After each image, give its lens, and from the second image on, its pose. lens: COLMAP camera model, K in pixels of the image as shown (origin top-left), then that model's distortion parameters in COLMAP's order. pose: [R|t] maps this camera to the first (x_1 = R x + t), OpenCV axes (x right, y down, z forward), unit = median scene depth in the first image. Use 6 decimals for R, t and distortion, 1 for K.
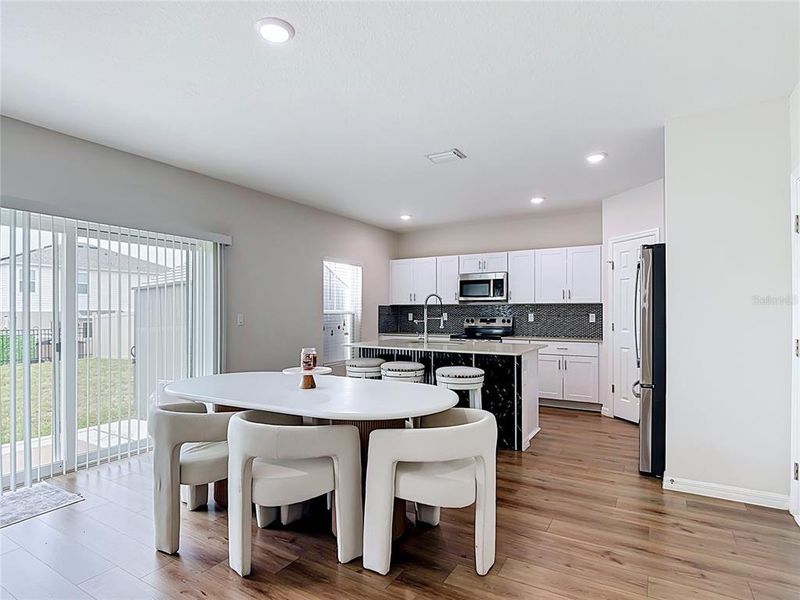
lens RADIAL K [[432.6, 0, 398.5], [0, 432.6, 304.2], [0, 0, 1]] dist [-0.003802, -0.013904]
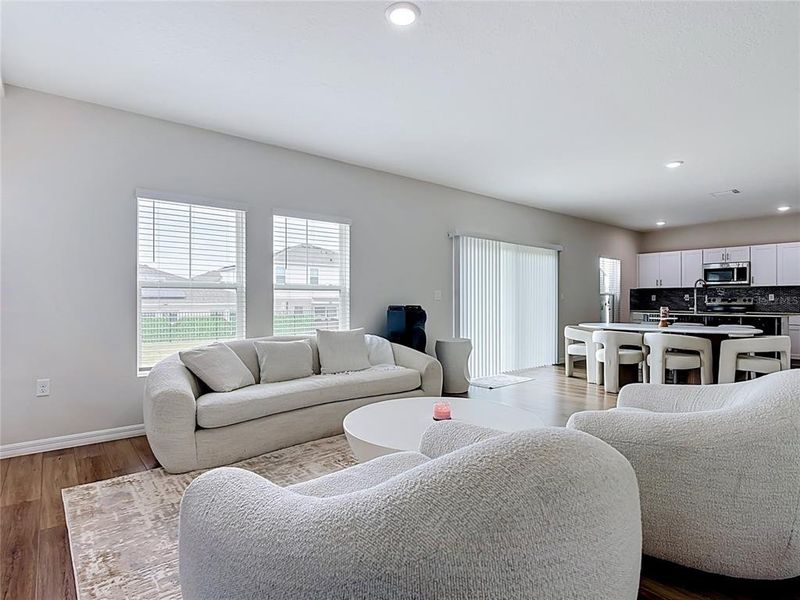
lens RADIAL K [[432.6, 0, 390.4], [0, 432.6, 297.1], [0, 0, 1]] dist [-0.003802, -0.013904]
pose [[0.936755, 0.001311, -0.349984, -0.308842], [0.002379, 0.999946, 0.010114, 0.015088], [0.349978, -0.010307, 0.936701, -0.579514]]
